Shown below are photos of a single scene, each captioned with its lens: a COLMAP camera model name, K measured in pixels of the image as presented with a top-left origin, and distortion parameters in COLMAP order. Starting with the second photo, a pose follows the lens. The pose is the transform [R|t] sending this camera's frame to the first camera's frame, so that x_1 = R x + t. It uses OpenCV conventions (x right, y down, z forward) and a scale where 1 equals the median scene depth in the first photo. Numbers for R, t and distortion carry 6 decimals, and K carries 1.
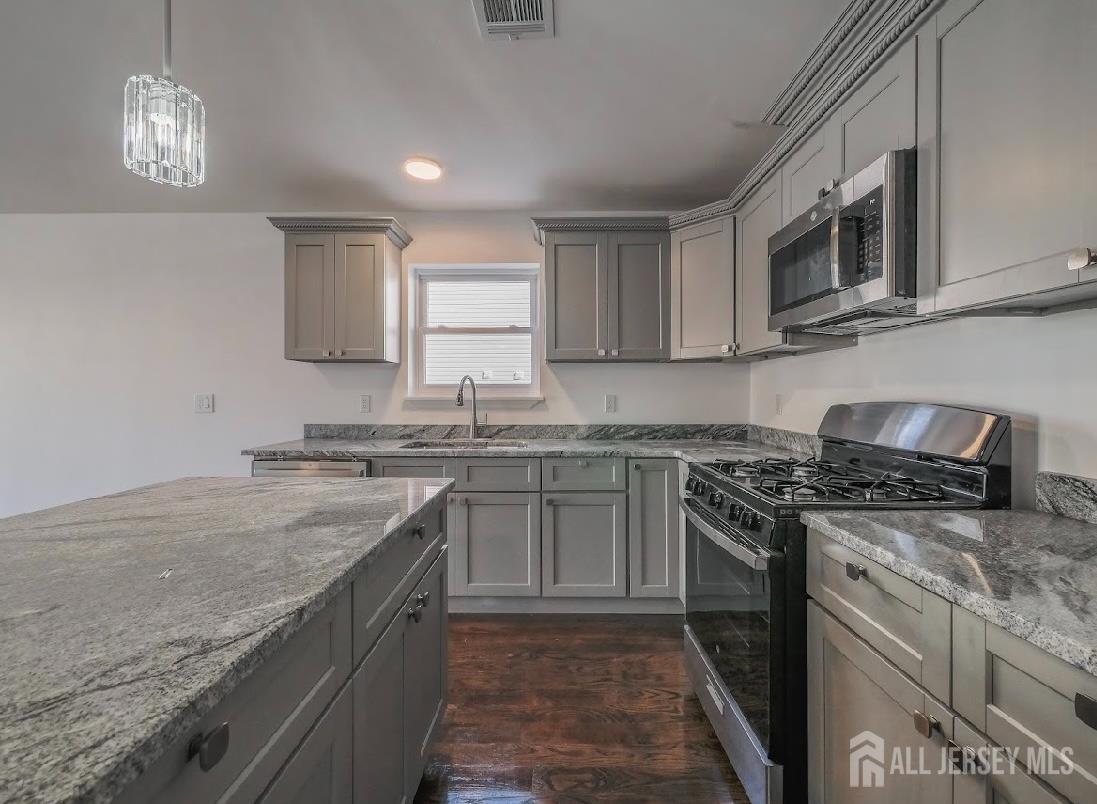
lens RADIAL K [[480.3, 0, 549.2], [0, 480.3, 391.7], [0, 0, 1]] dist [-0.000263, 0.000148]
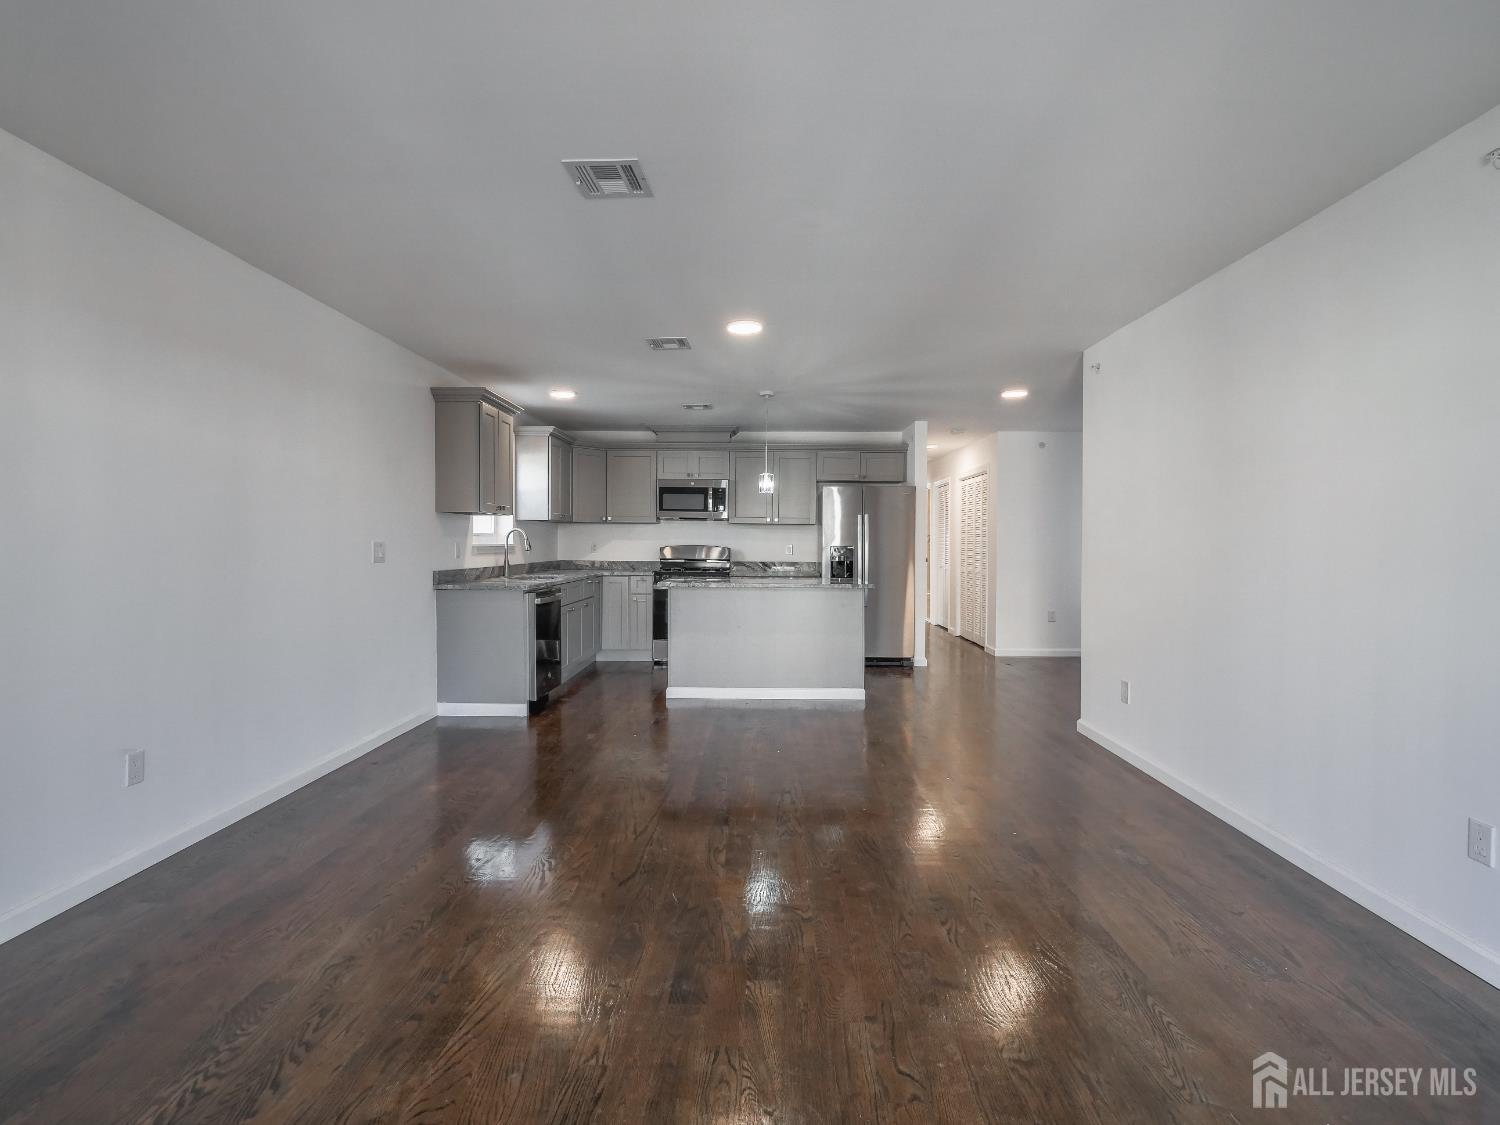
lens RADIAL K [[720.9, 0, 751.2], [0, 720.9, 556.1], [0, 0, 1]] dist [0.001526, 0.000635]
pose [[0.016484, -0.017540, 0.999710, -2.108893], [-0.009164, 0.999801, 0.017693, 0.003294], [-0.999822, -0.009453, 0.016320, 0.296448]]
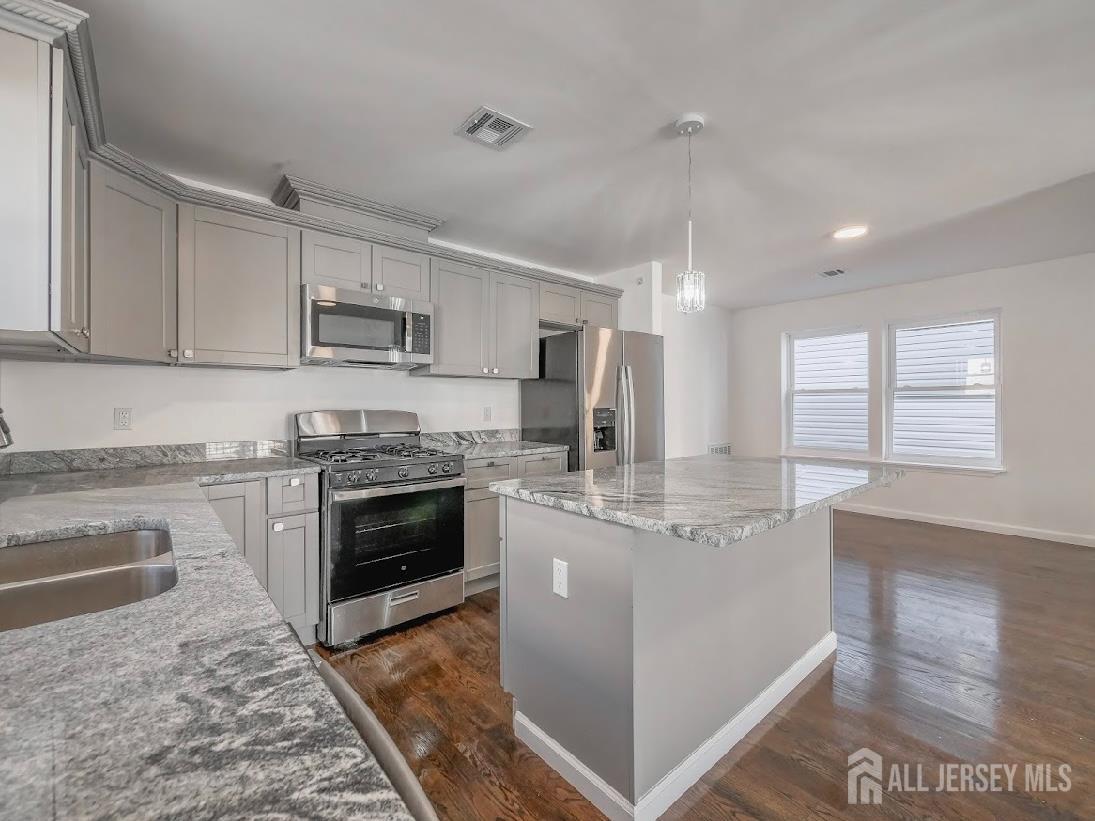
lens RADIAL K [[463.7, 0, 550.2], [0, 463.7, 404.4], [0, 0, 1]] dist [-0.000721, -0.000416]
pose [[-0.656507, 0.002190, 0.754317, -0.579304], [0.001841, 0.999997, -0.001302, 0.002892], [-0.754318, 0.000534, -0.656509, 0.859795]]
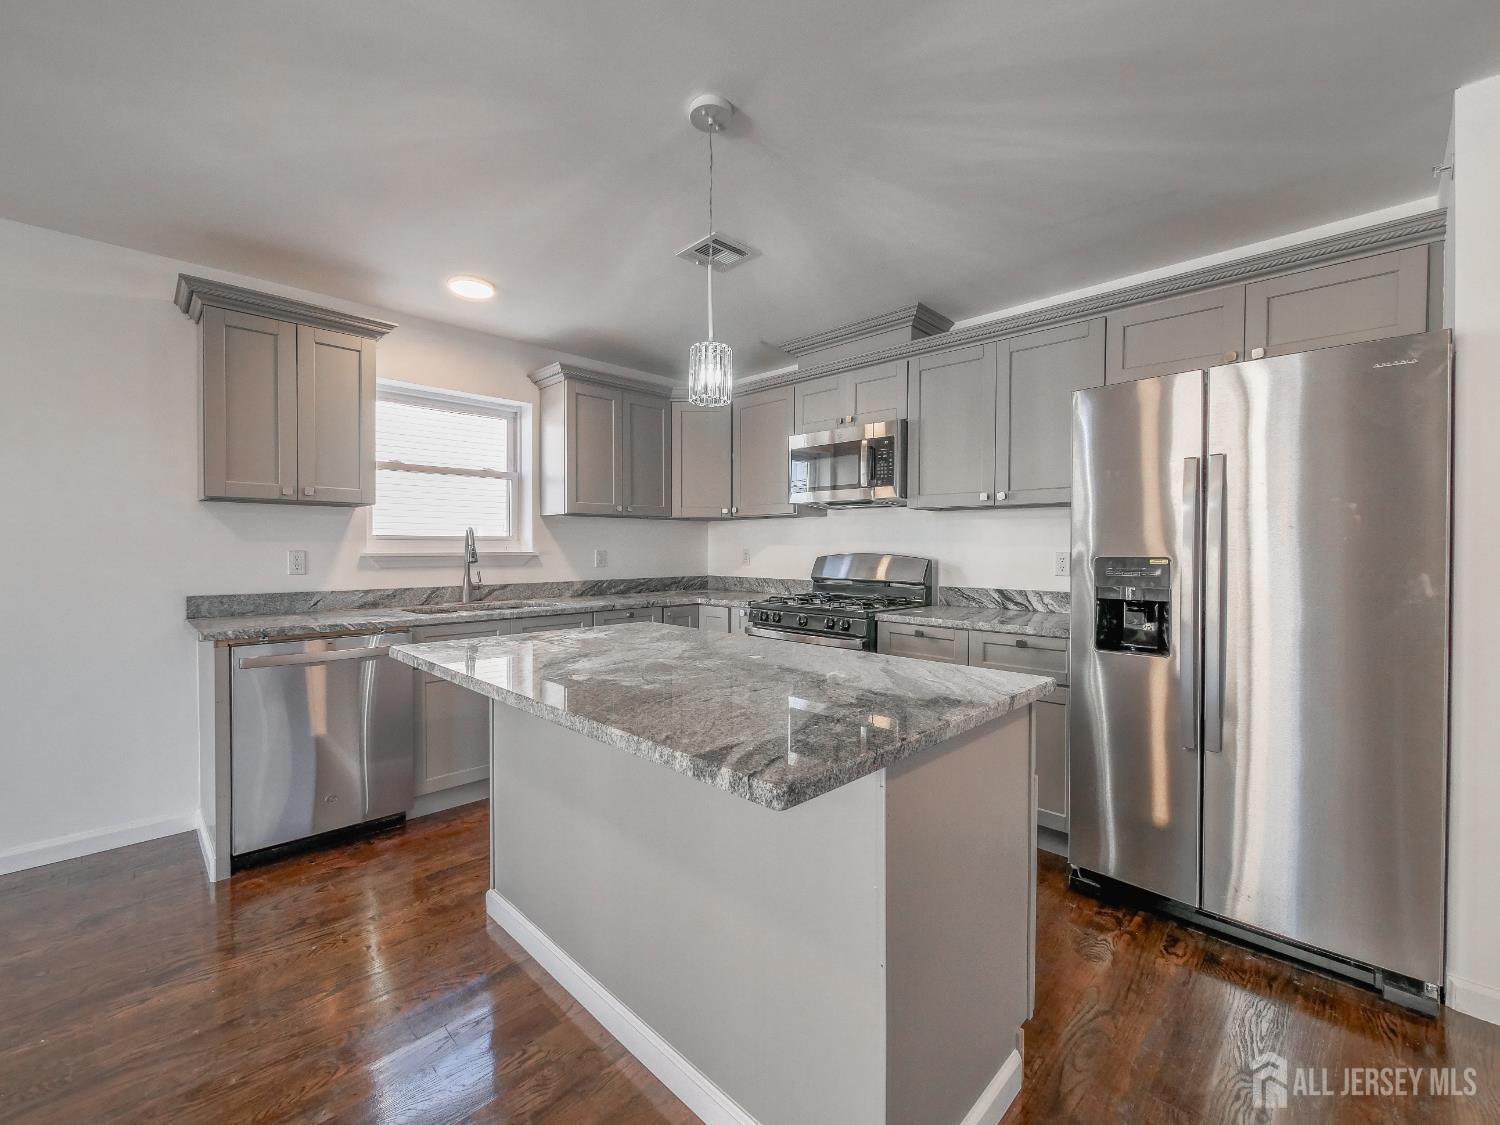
lens RADIAL K [[635.1, 0, 753.7], [0, 635.1, 554.2], [0, 0, 1]] dist [-0.000721, -0.000416]
pose [[0.697753, -0.006366, 0.716310, -0.603533], [-0.003143, 0.999924, 0.011948, -0.000815], [-0.716332, -0.010589, 0.697680, -0.134682]]
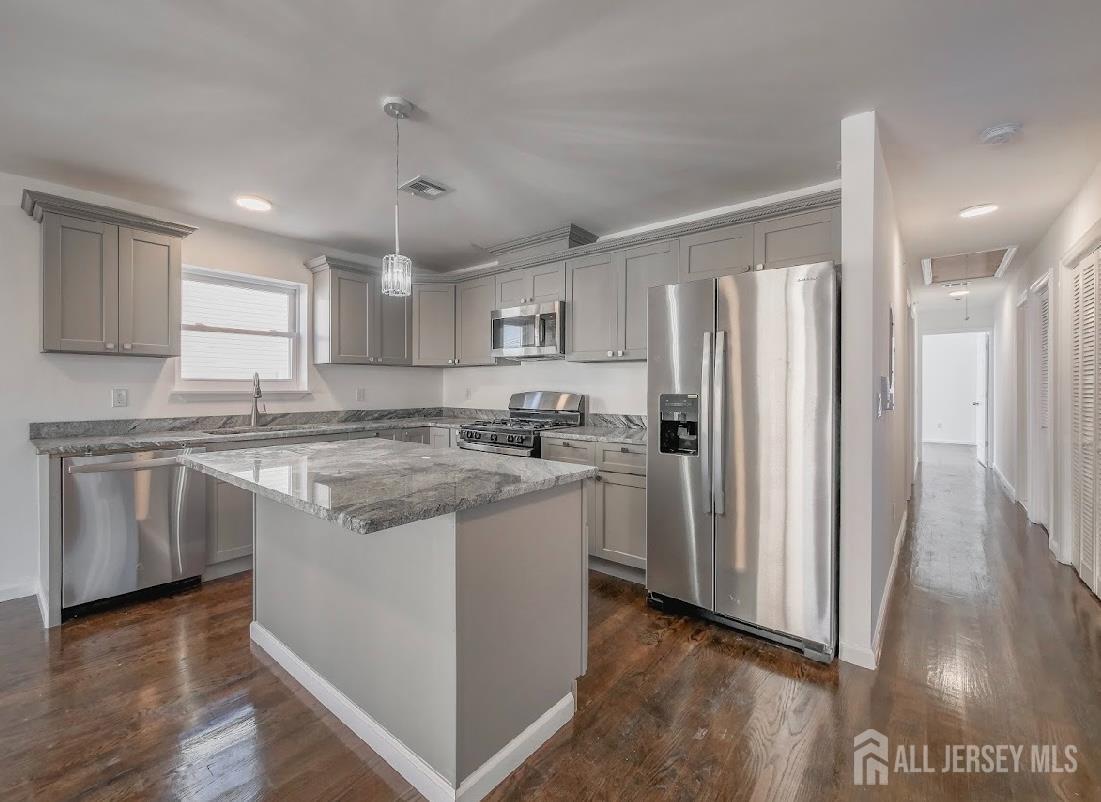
lens RADIAL K [[470.8, 0, 554.7], [0, 470.8, 388.7], [0, 0, 1]] dist [-0.002216, 0.000144]
pose [[0.625824, -0.001712, 0.779962, -0.593609], [-0.004311, 0.999975, 0.005654, -0.002987], [-0.779952, -0.006901, 0.625801, -0.286409]]
